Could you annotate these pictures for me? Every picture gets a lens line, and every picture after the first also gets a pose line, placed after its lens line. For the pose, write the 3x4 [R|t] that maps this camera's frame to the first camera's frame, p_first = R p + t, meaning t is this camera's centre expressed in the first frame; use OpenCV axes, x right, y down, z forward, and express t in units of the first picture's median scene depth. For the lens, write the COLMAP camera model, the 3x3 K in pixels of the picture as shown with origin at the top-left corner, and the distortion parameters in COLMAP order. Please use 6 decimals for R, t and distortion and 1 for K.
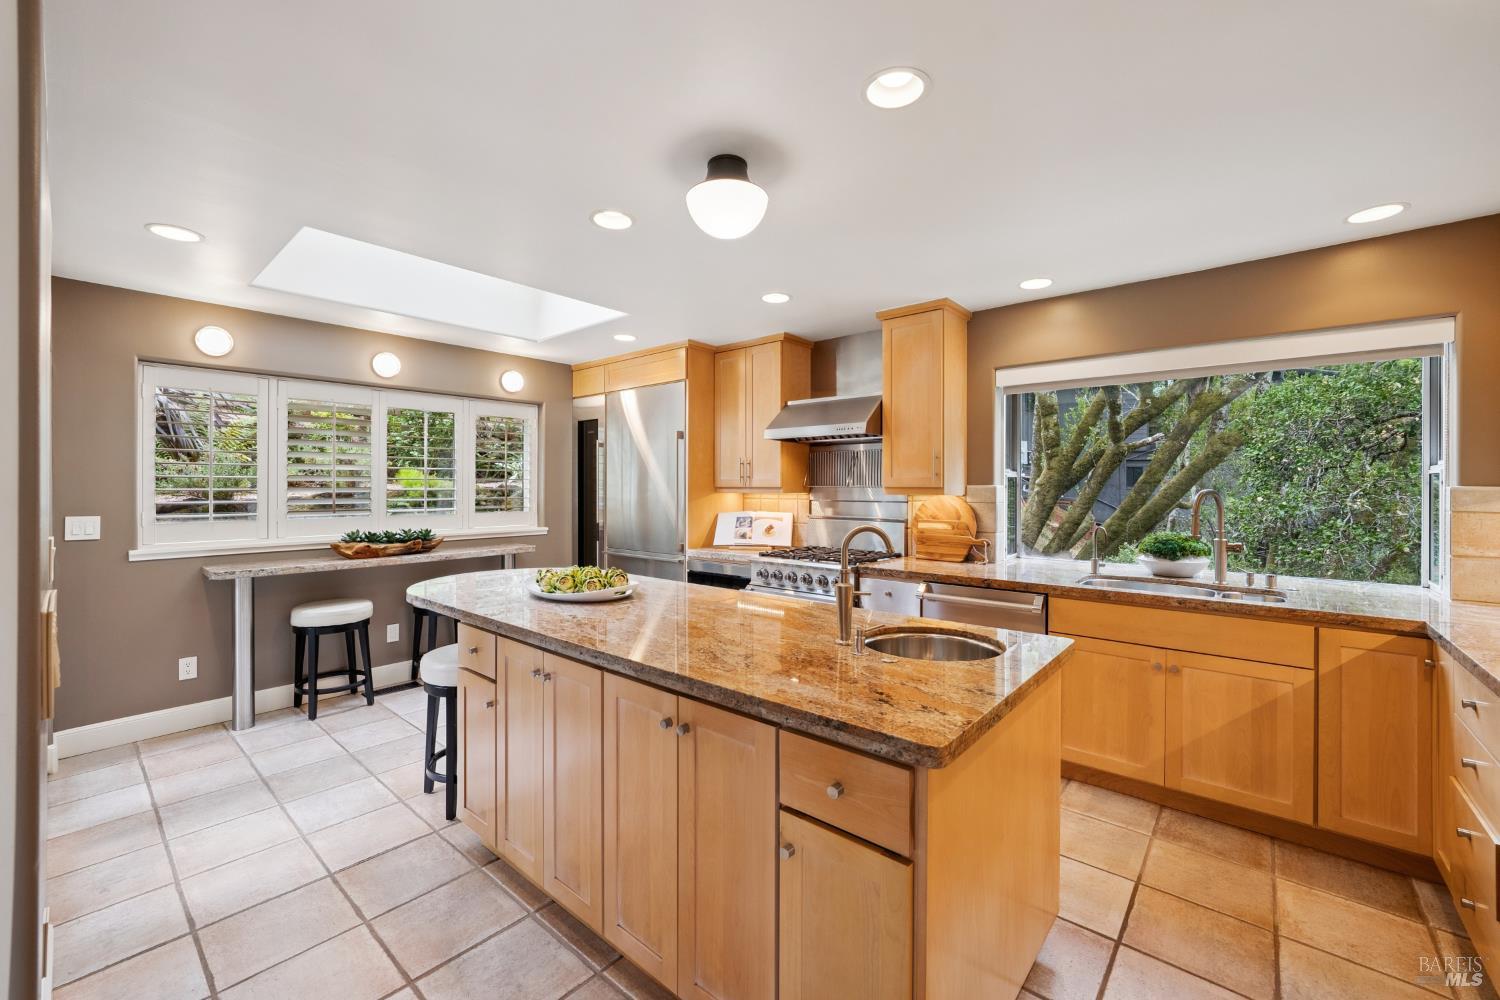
lens RADIAL K [[602.1, 0, 750.2], [0, 602.1, 487.4], [0, 0, 1]] dist [-0.022038, 0.007500]
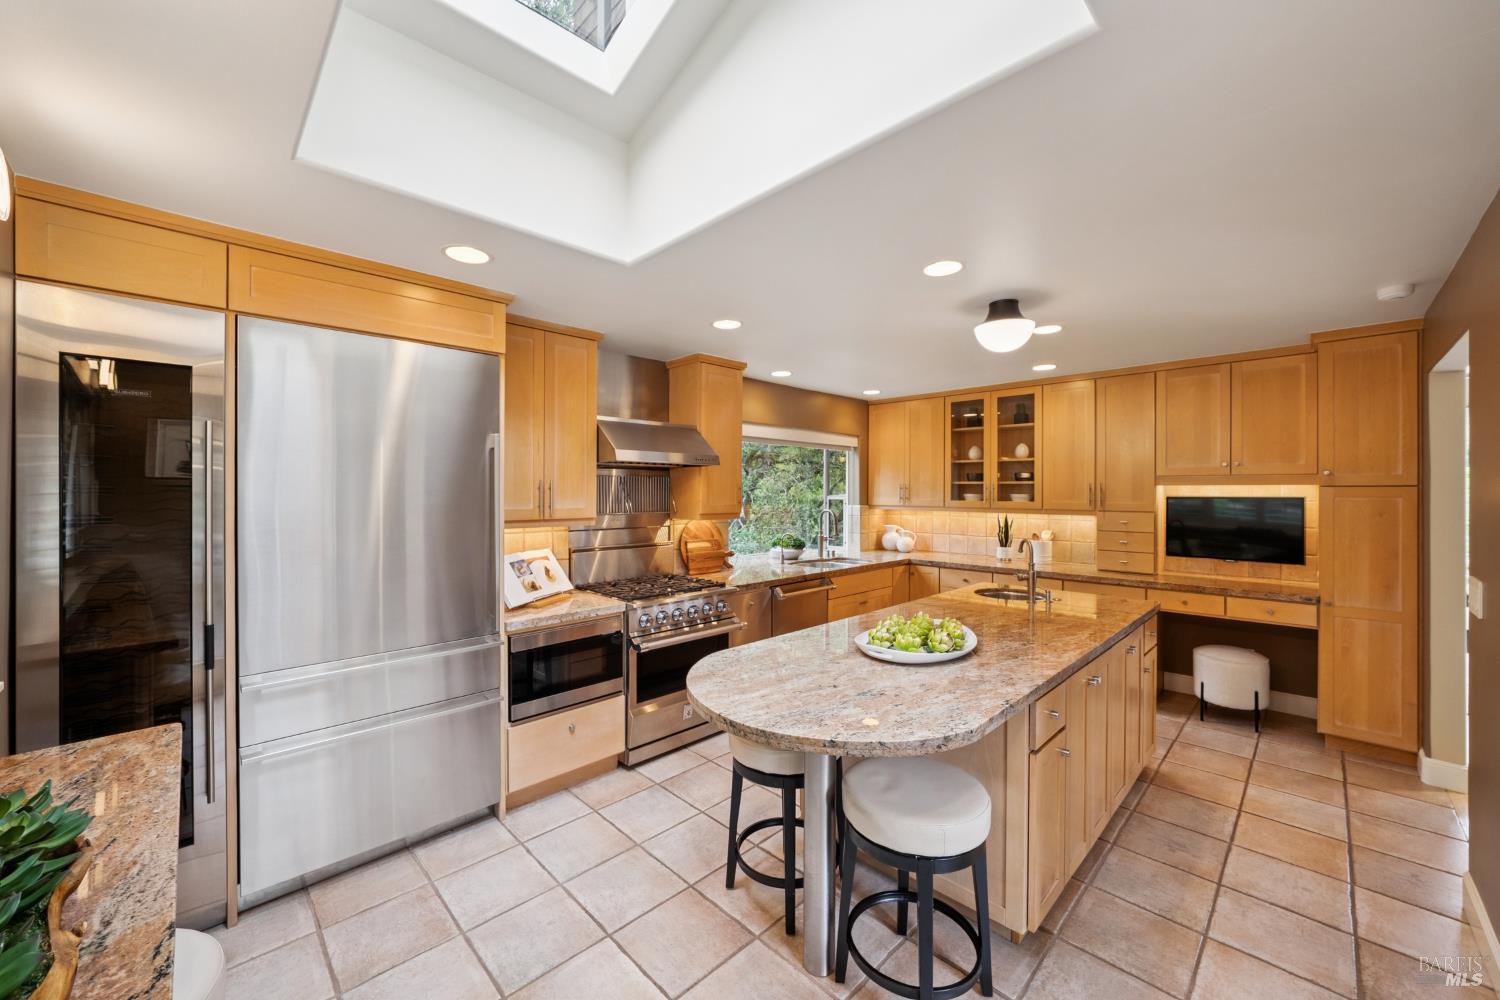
lens RADIAL K [[574.4, 0, 743.8], [0, 574.4, 492.6], [0, 0, 1]] dist [-0.021332, 0.005997]
pose [[0.090914, -0.003989, 0.995851, -0.803877], [0.000115, 0.999992, 0.003995, -0.042545], [-0.995859, -0.000249, 0.090914, 0.812885]]
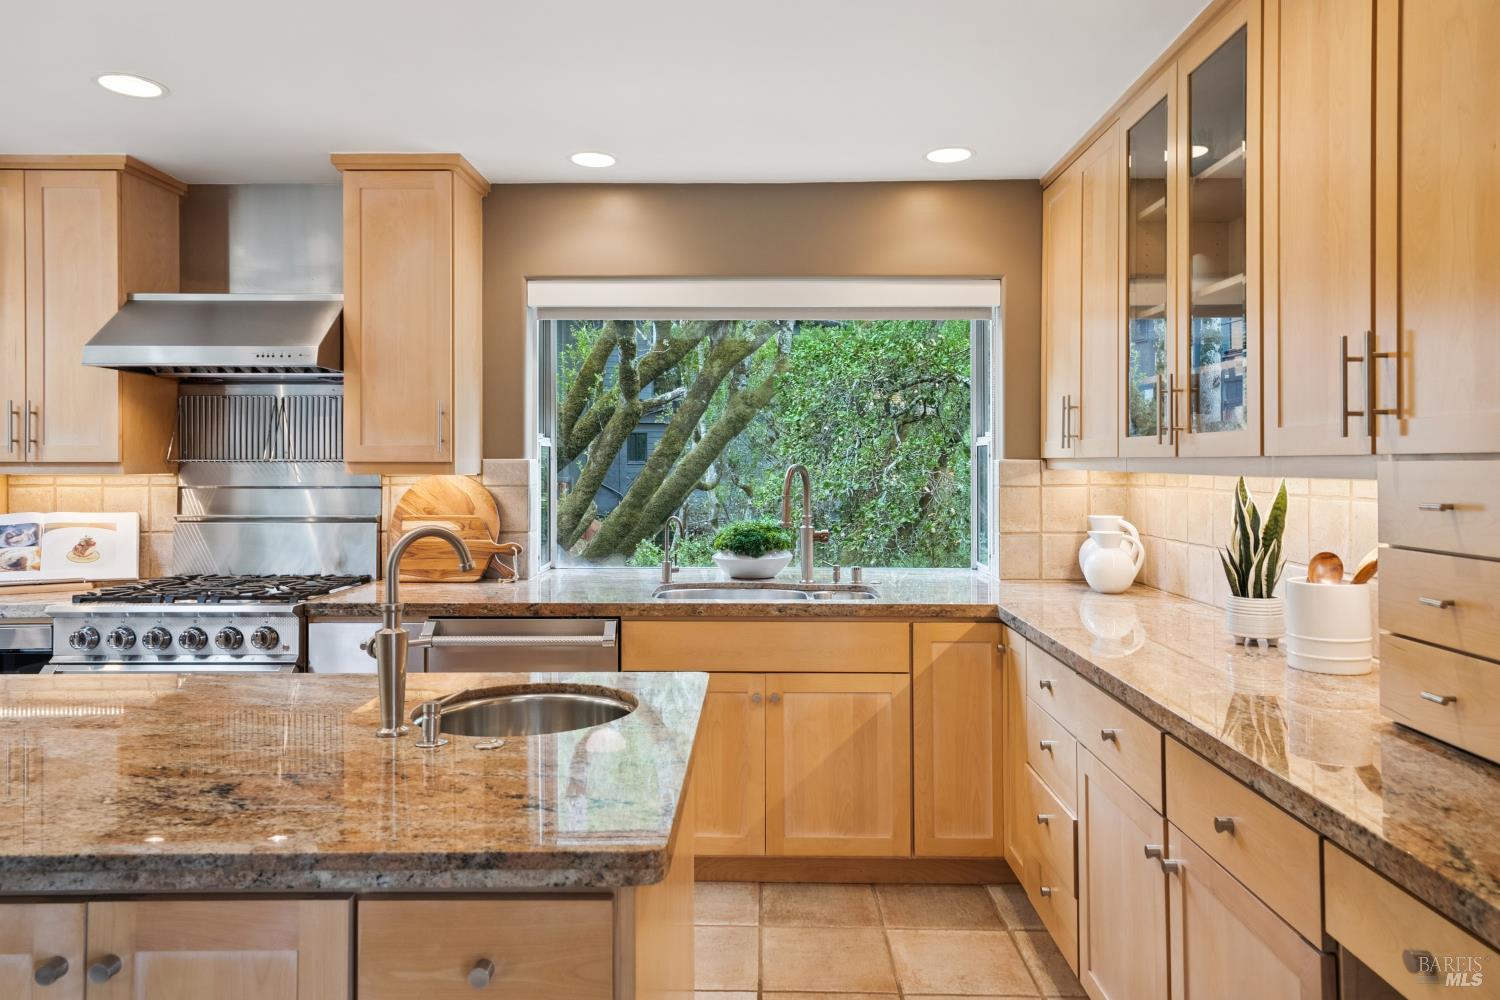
lens RADIAL K [[994.6, 0, 747.1], [0, 994.6, 456.7], [0, 0, 1]] dist [0.023107, 0.002760]
pose [[0.771085, 0.001462, 0.636730, -0.087904], [0.002015, 0.999987, -0.004737, 0.000212], [-0.636729, 0.004936, 0.771072, 0.020690]]
